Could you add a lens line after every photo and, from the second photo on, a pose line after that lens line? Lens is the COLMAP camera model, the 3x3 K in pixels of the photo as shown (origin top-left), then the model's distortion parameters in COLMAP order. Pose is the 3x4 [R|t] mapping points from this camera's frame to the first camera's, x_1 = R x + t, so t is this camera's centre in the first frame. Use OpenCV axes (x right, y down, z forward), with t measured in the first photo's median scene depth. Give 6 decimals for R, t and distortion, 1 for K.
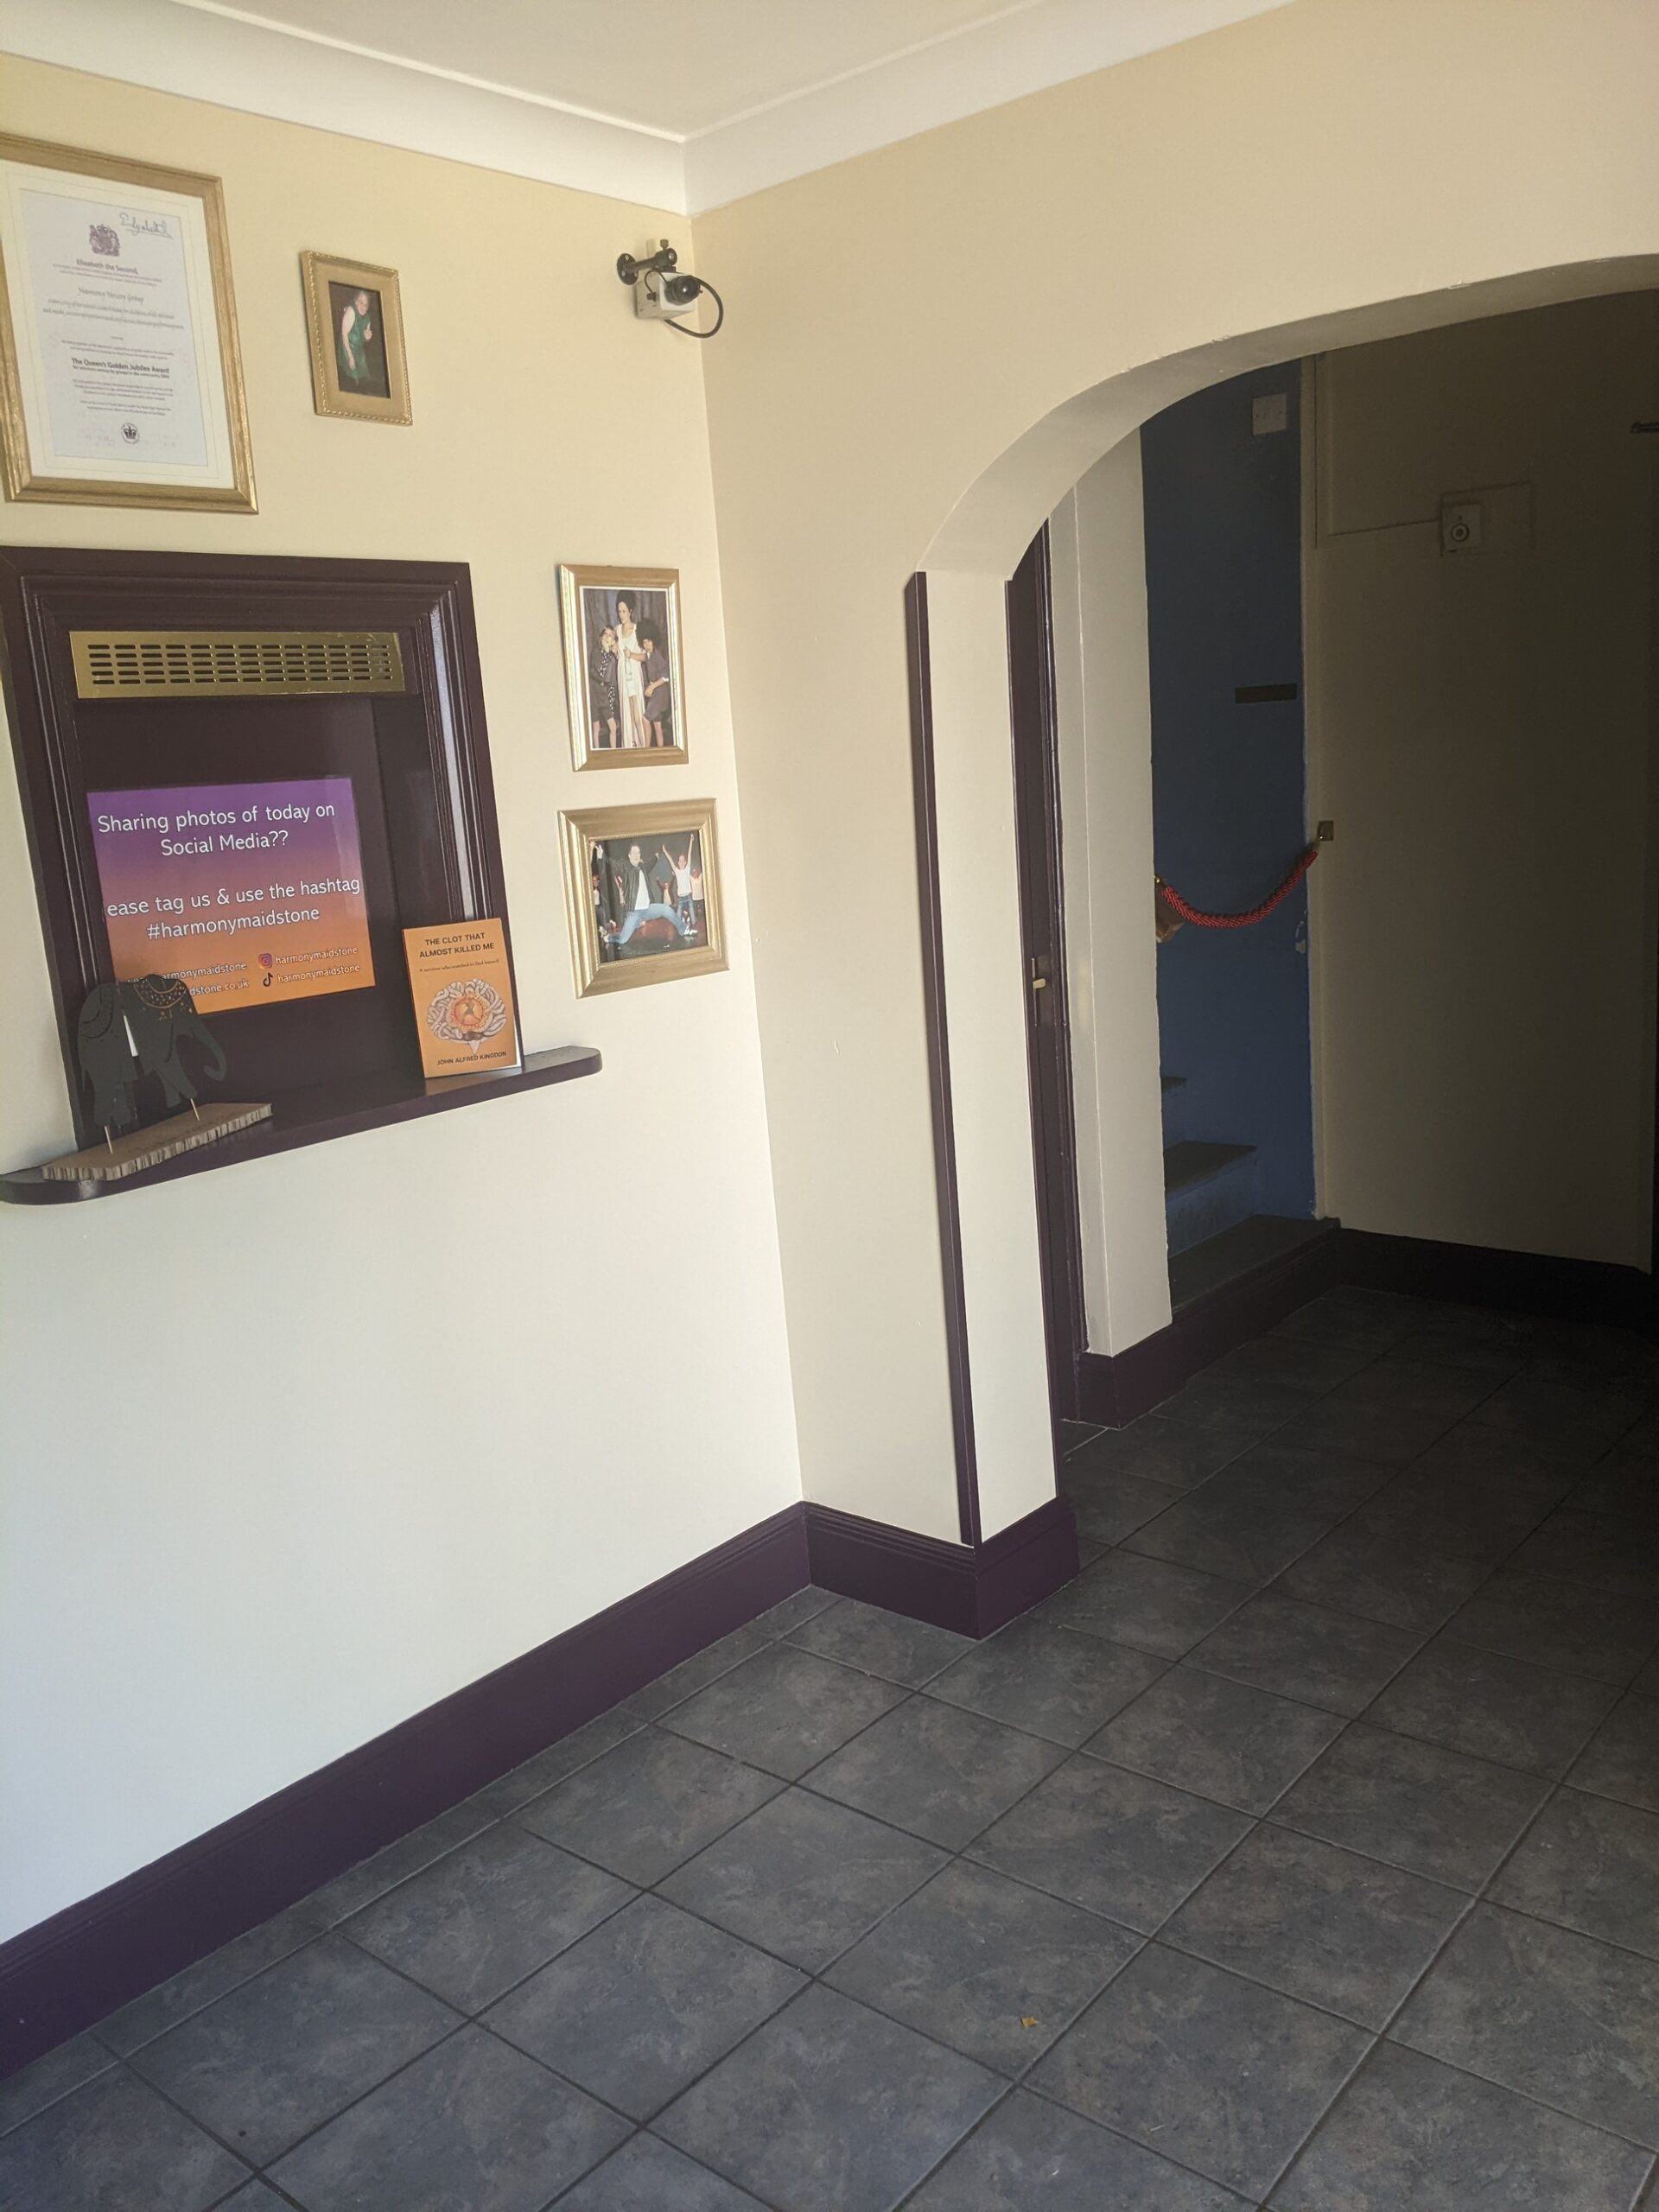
lens RADIAL K [[1817.2, 0, 813.7], [0, 1817.2, 1097.5], [0, 0, 1]] dist [0.027007, -0.013322]
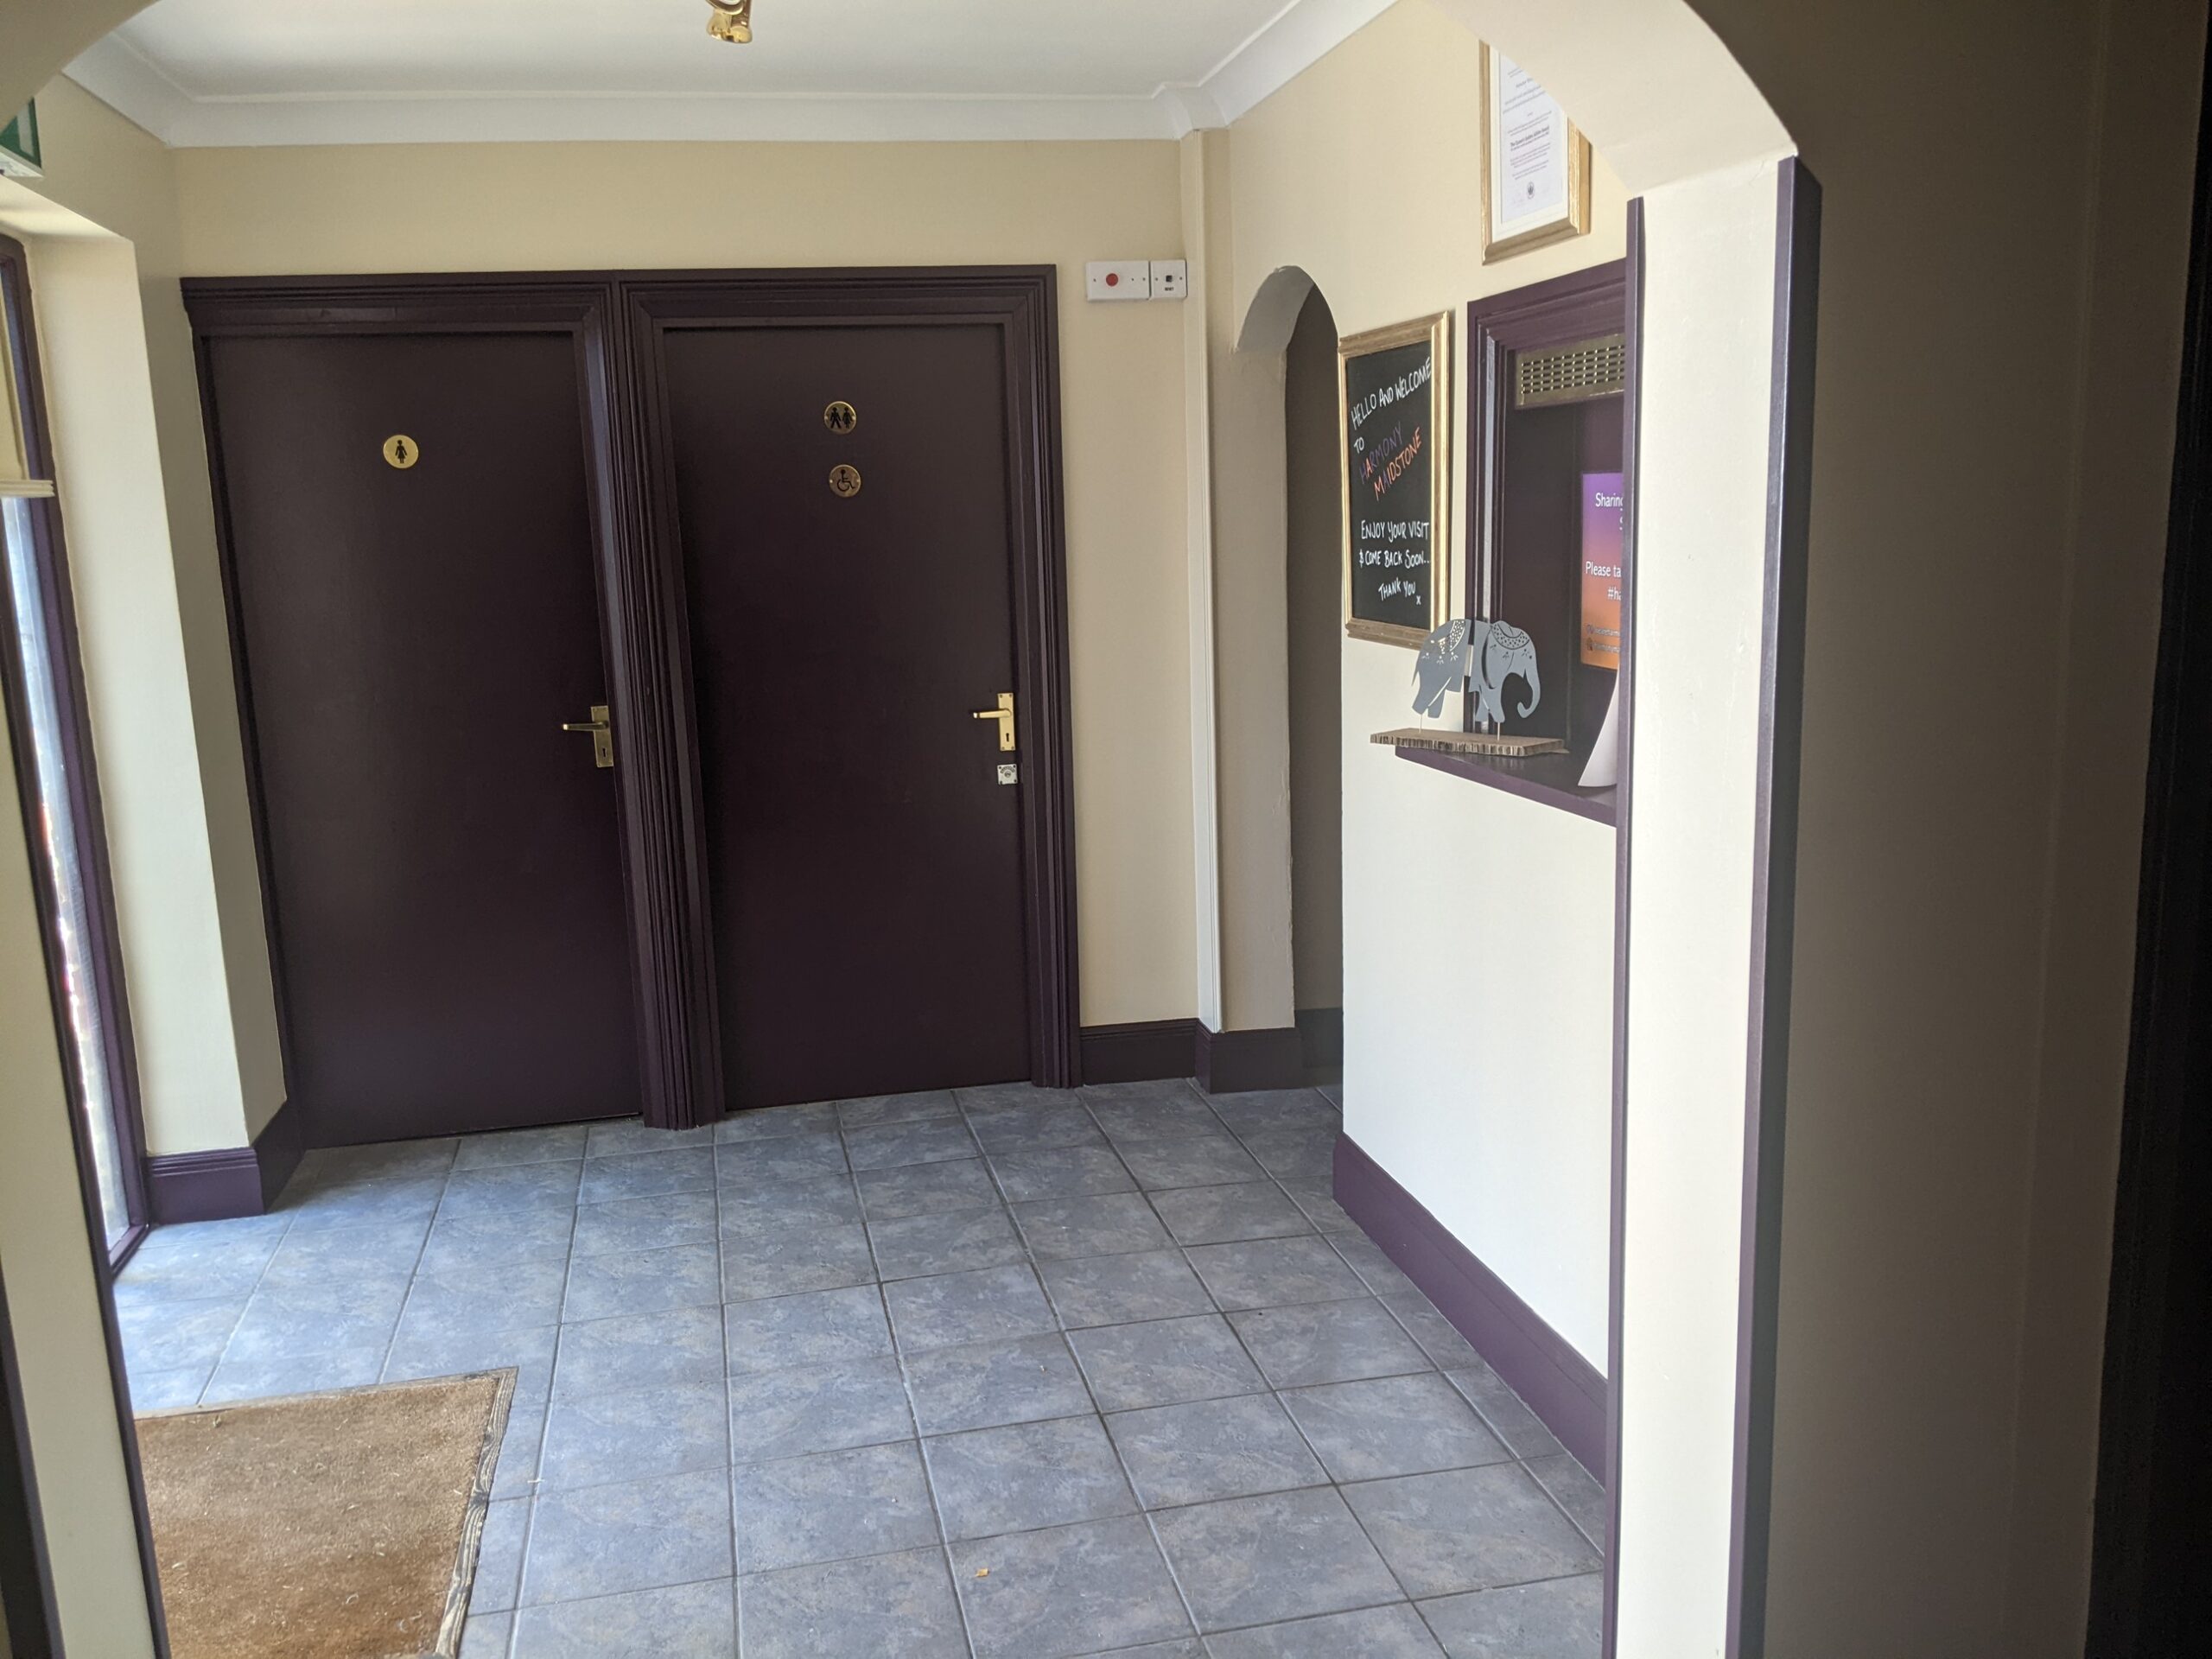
lens RADIAL K [[1817.2, 0, 1091.5], [0, 1817.2, 840.0], [0, 0, 1]] dist [0.027007, -0.013322]
pose [[-0.606430, 0.238632, -0.758483, 0.865955], [-0.075460, 0.932326, 0.353658, -0.371343], [0.791548, 0.271704, -0.547384, 1.578463]]
